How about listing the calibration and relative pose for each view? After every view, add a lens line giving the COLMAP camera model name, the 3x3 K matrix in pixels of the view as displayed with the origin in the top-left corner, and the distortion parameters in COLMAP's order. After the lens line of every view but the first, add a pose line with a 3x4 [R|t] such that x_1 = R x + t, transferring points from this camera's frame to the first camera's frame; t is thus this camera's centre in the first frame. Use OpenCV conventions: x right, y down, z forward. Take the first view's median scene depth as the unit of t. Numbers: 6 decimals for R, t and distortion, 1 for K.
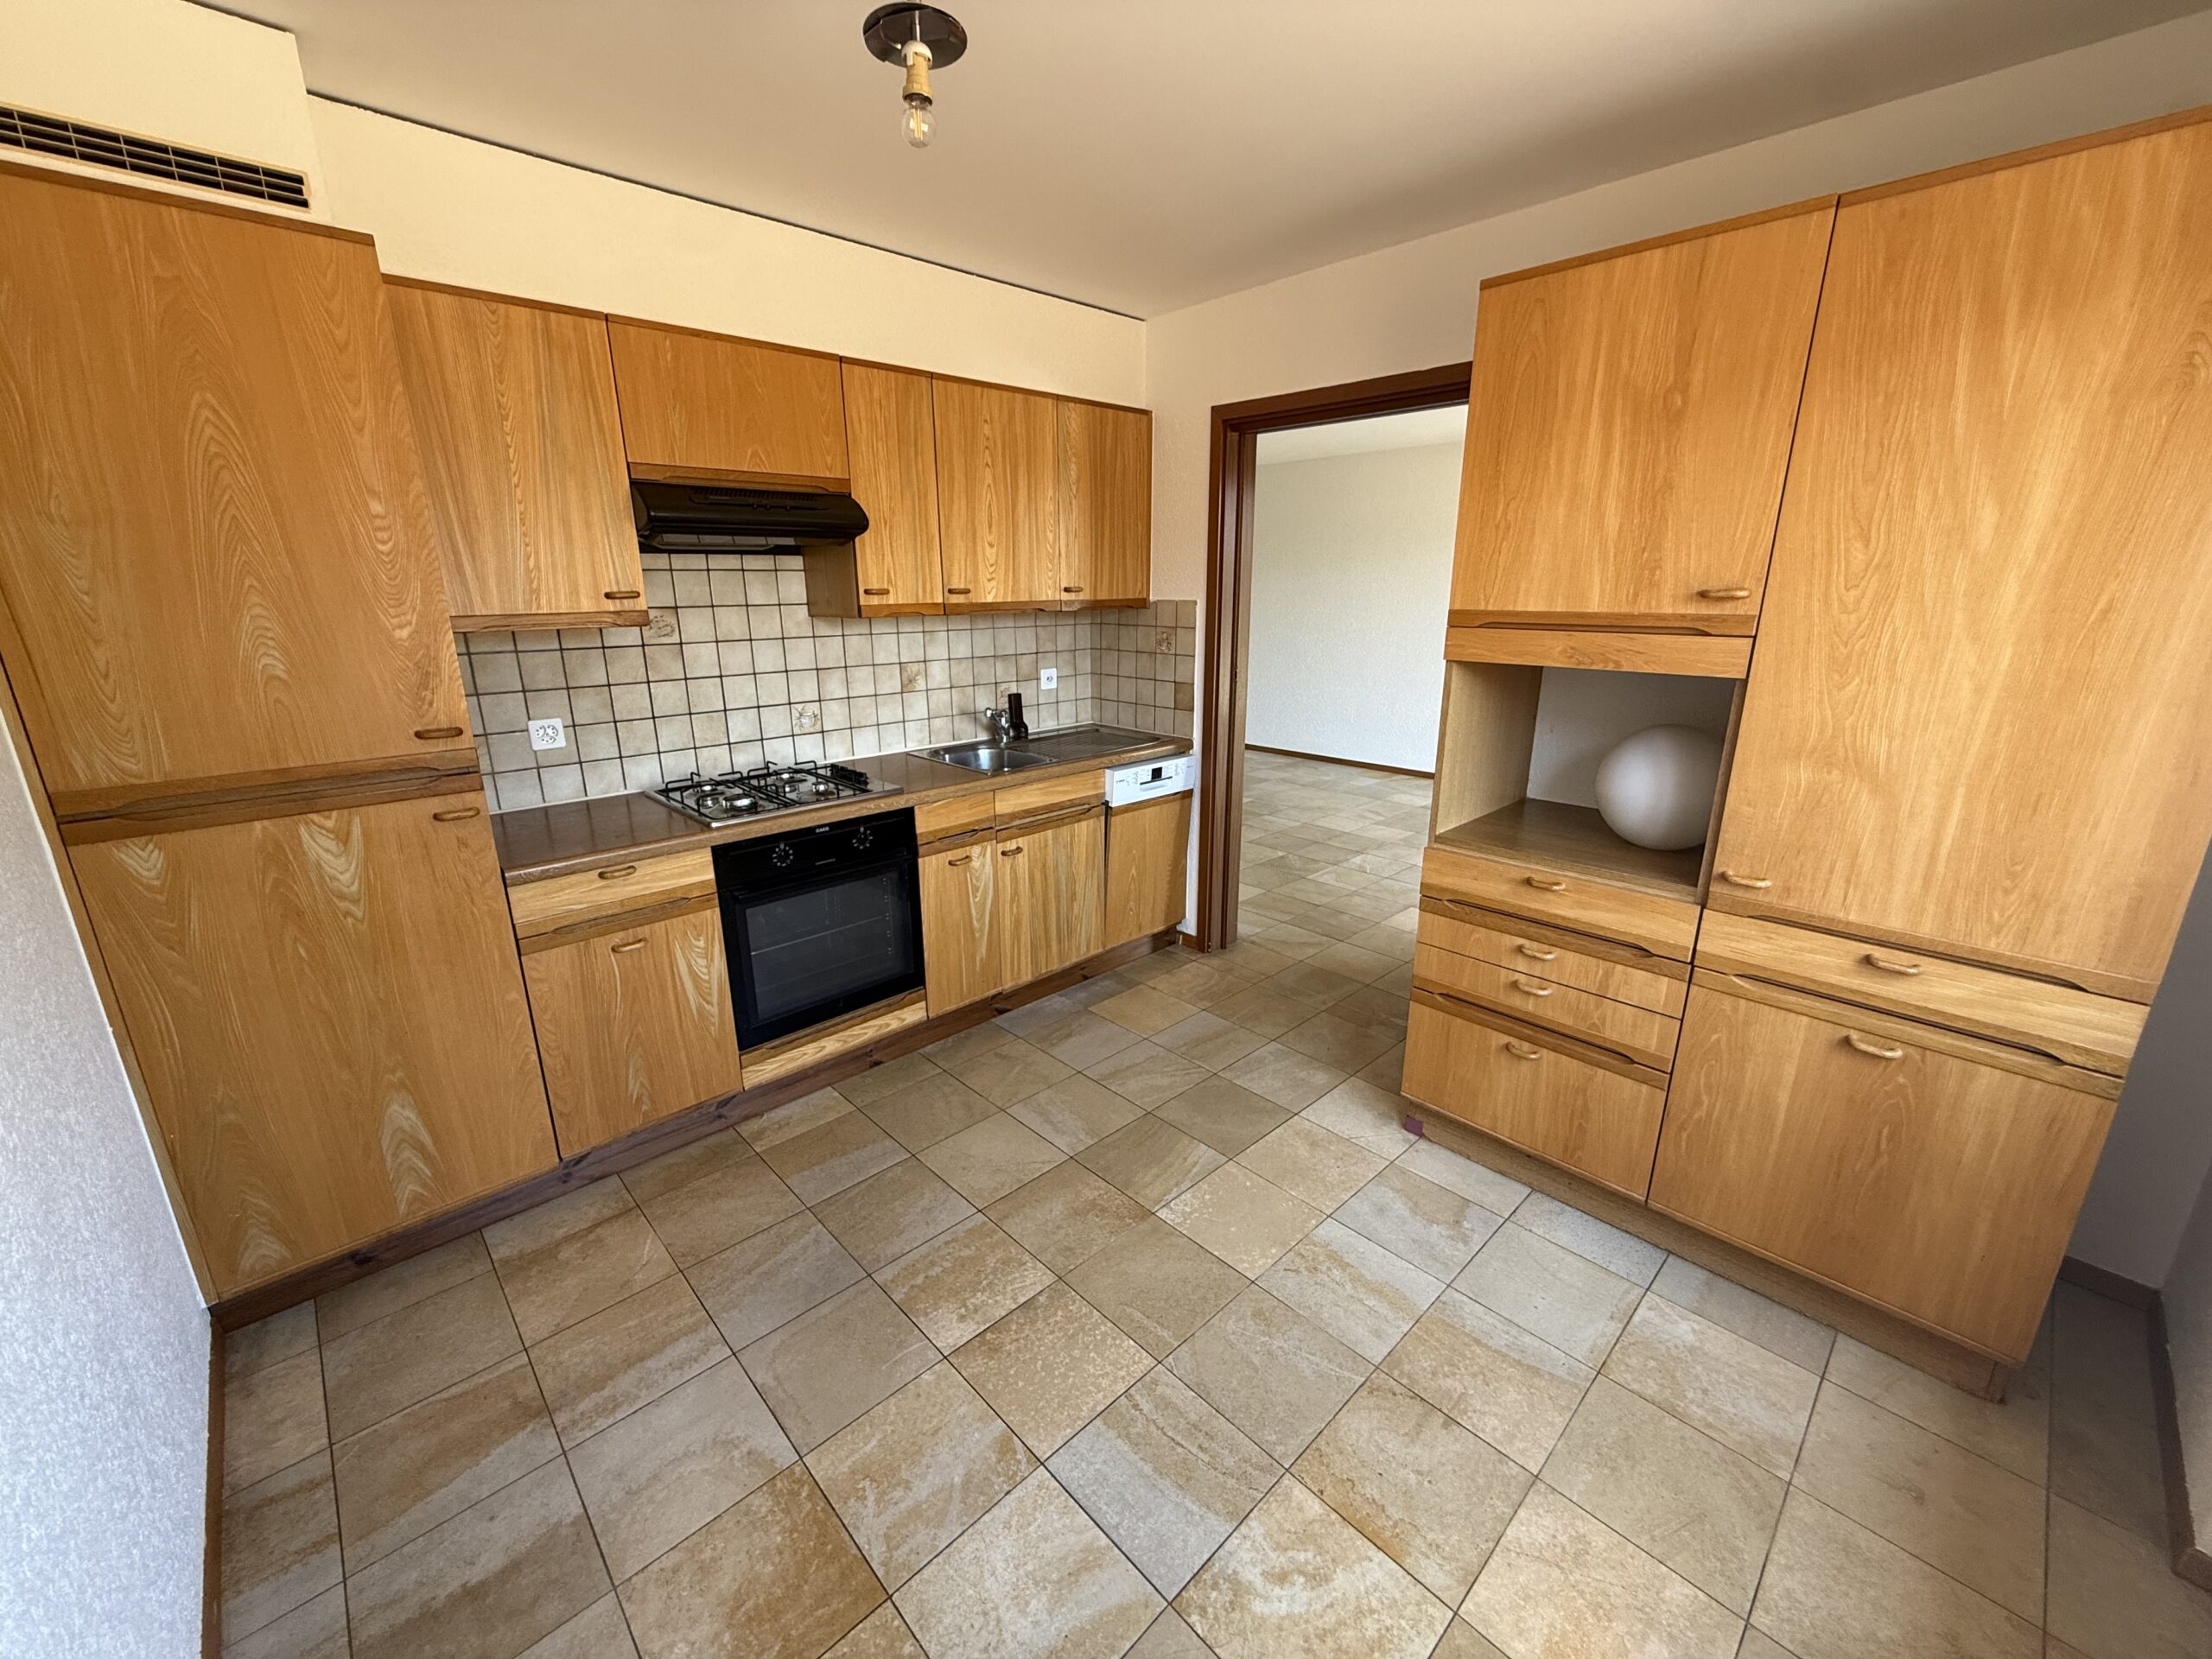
lens RADIAL K [[874.6, 0, 1099.3], [0, 874.6, 832.8], [0, 0, 1]] dist [-0.002408, 0.000231]
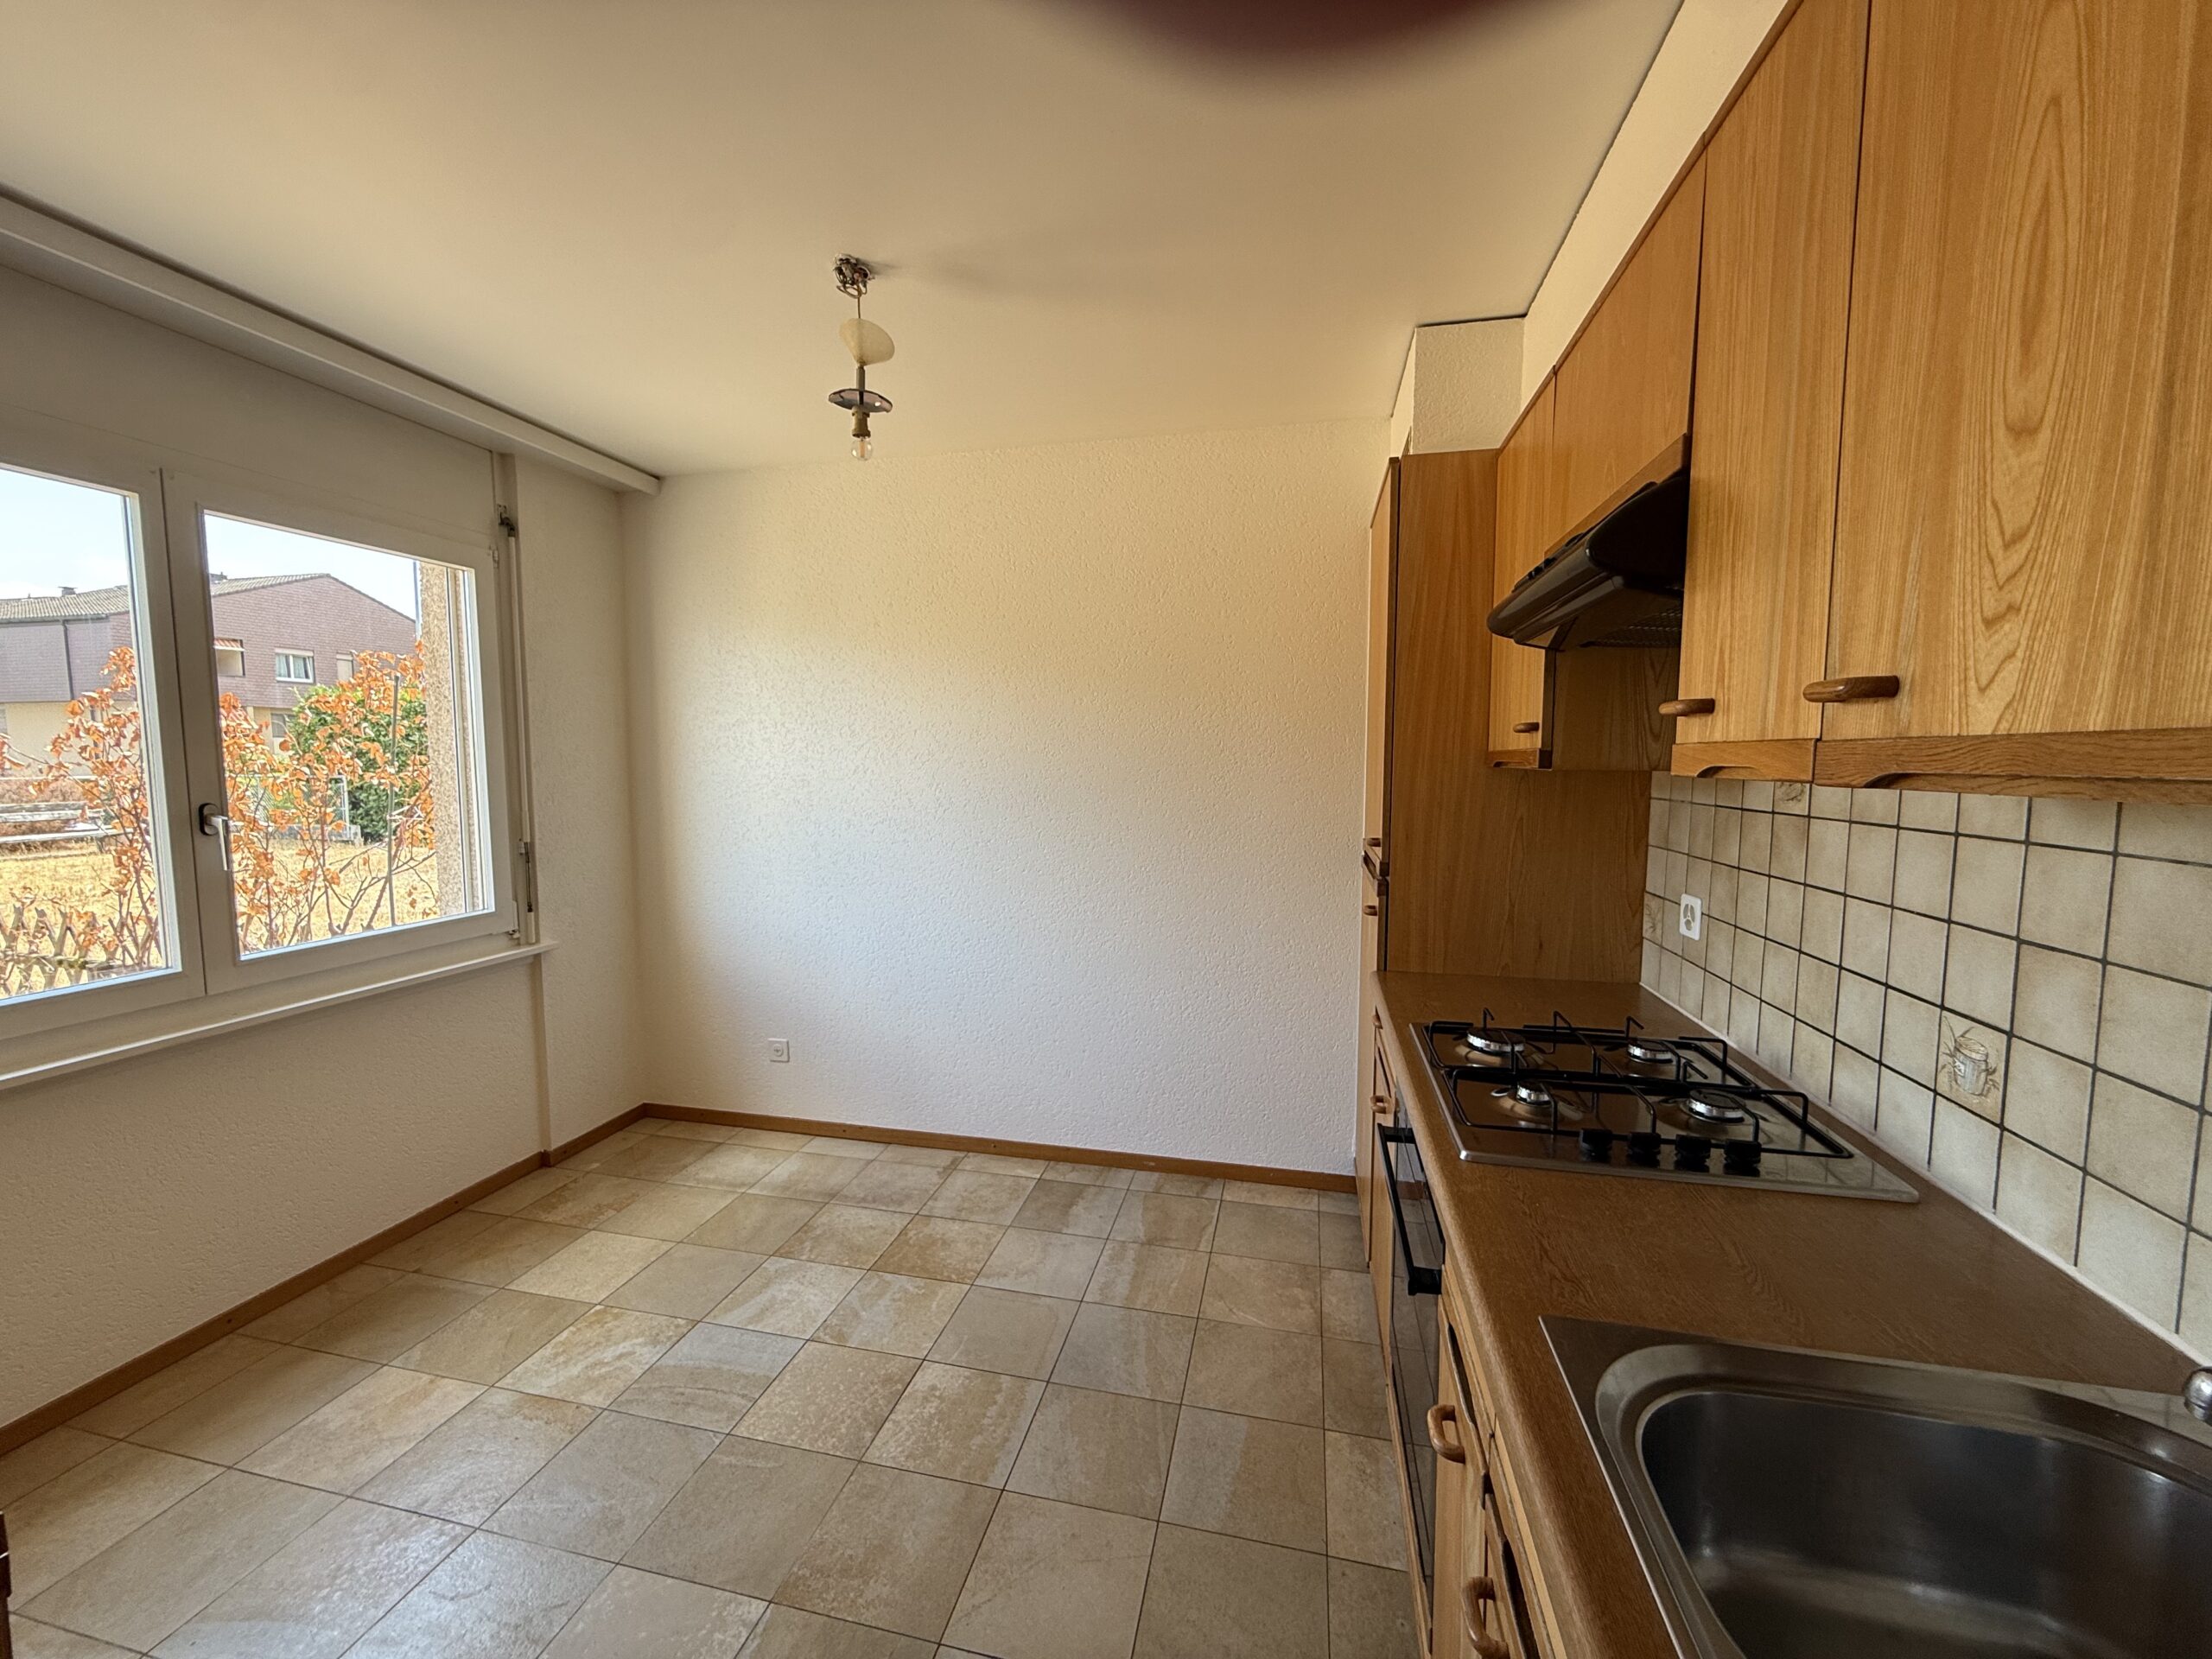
lens RADIAL K [[874.6, 0, 1104.3], [0, 874.6, 825.4], [0, 0, 1]] dist [-0.002408, 0.000231]
pose [[-0.831476, 0.046852, -0.553581, 0.211179], [-0.150447, 0.940217, 0.305546, -0.414523], [0.534802, 0.337339, -0.774719, 1.589913]]
